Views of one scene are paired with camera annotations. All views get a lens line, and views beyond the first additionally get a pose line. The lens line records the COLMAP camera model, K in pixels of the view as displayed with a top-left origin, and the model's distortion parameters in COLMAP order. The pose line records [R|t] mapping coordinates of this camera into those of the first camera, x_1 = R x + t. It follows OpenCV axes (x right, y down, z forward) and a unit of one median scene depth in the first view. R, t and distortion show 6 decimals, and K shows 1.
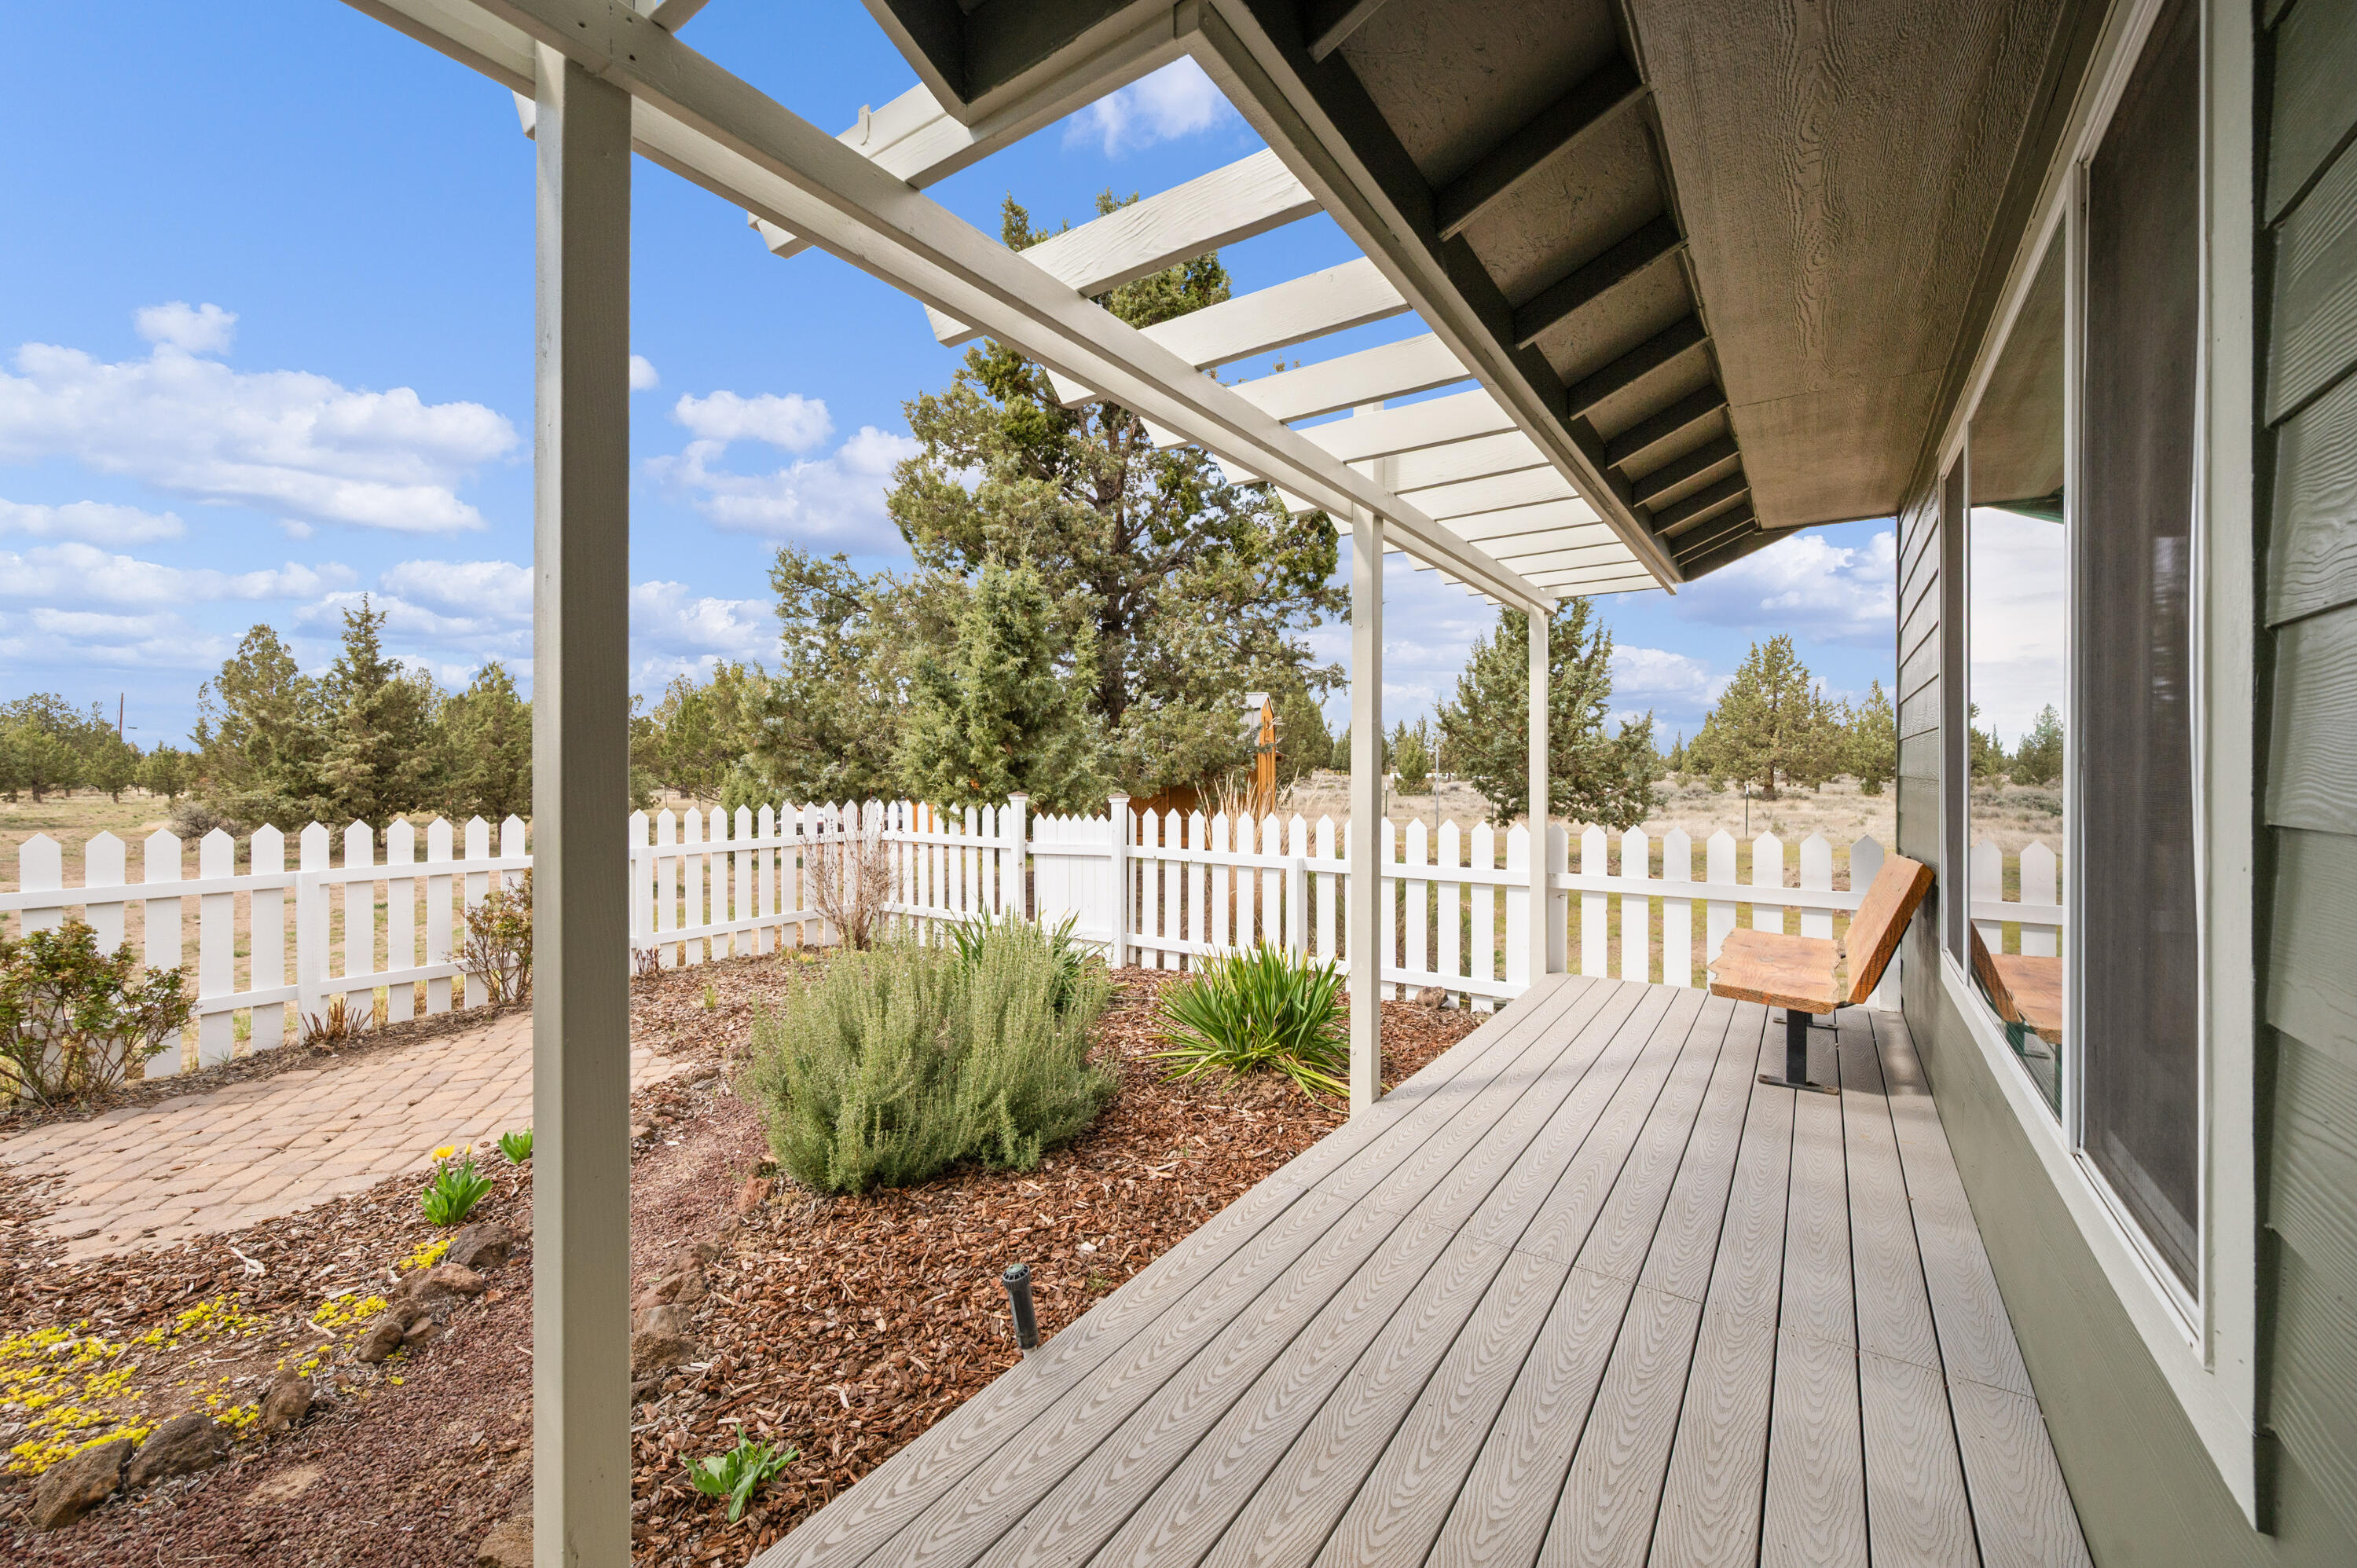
lens RADIAL K [[935.4, 0, 1183.5], [0, 935.4, 758.4], [0, 0, 1]] dist [0.000750, 0.000244]
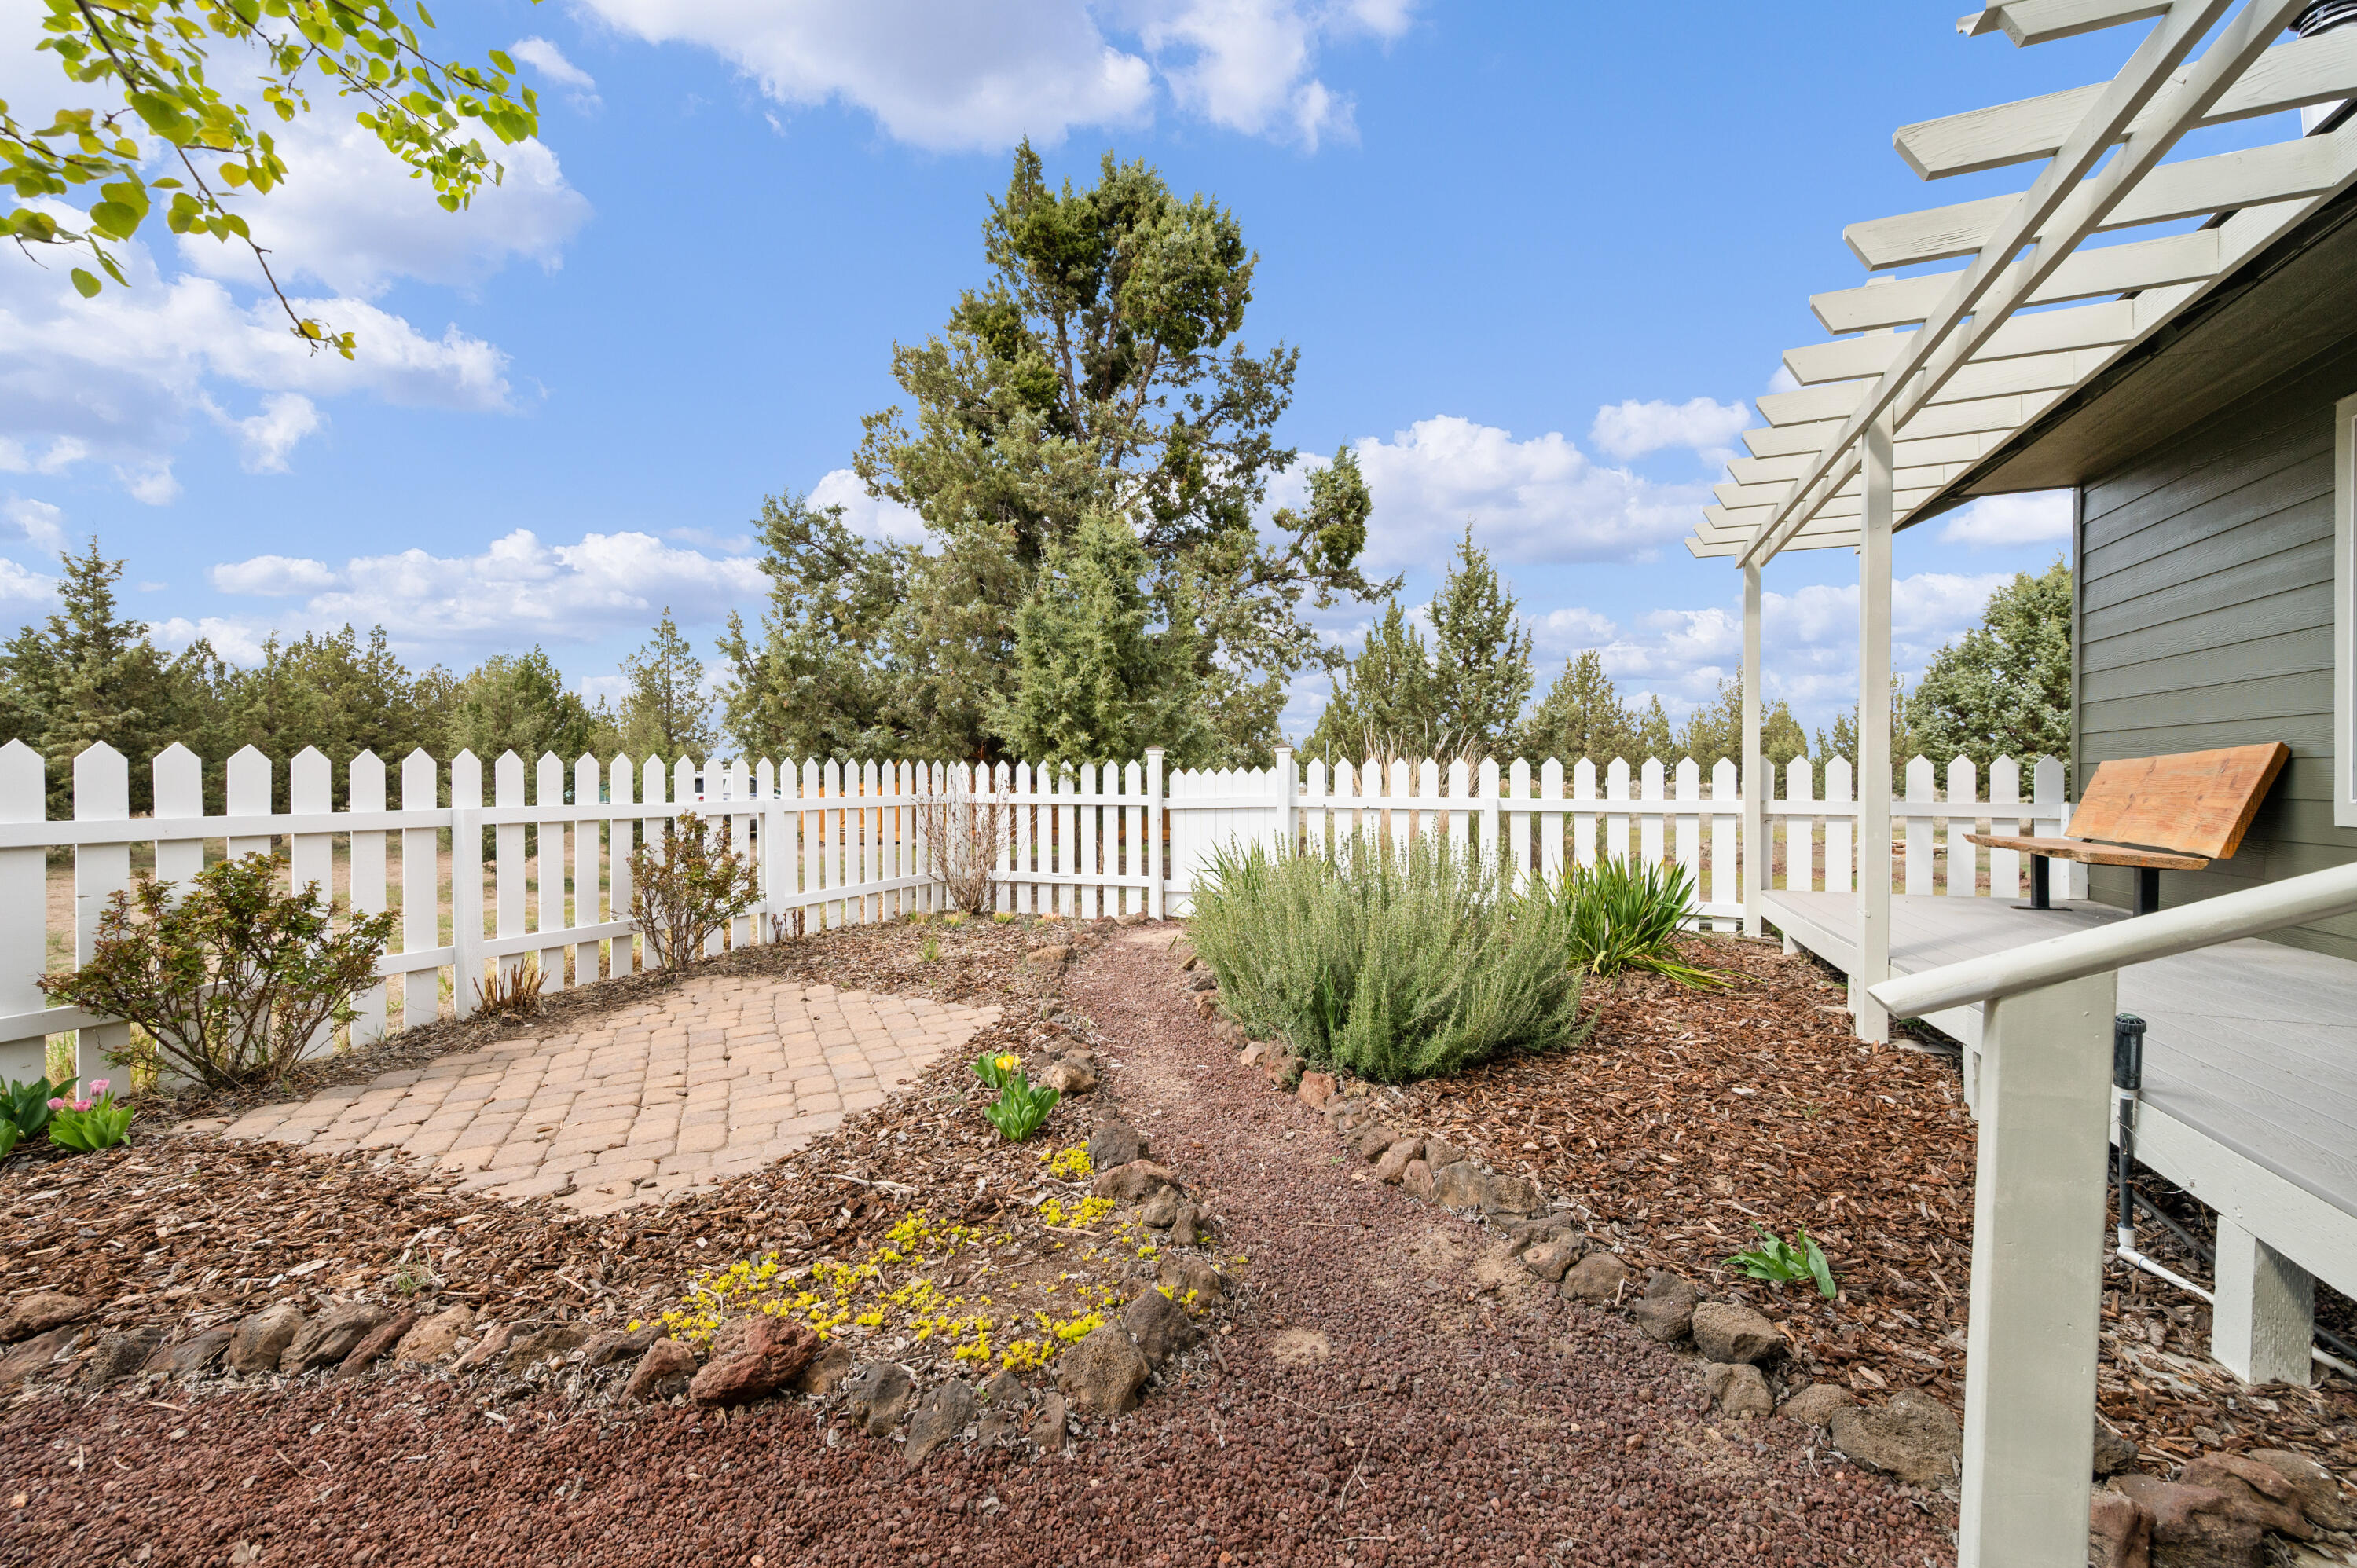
lens RADIAL K [[937.5, 0, 1178.5], [0, 937.5, 784.0], [0, 0, 1]] dist [0.002063, 0.000431]
pose [[0.977652, -0.000673, 0.210228, -0.458581], [-0.001988, 0.999921, 0.012447, 0.080688], [-0.210220, -0.012587, 0.977573, 0.054554]]
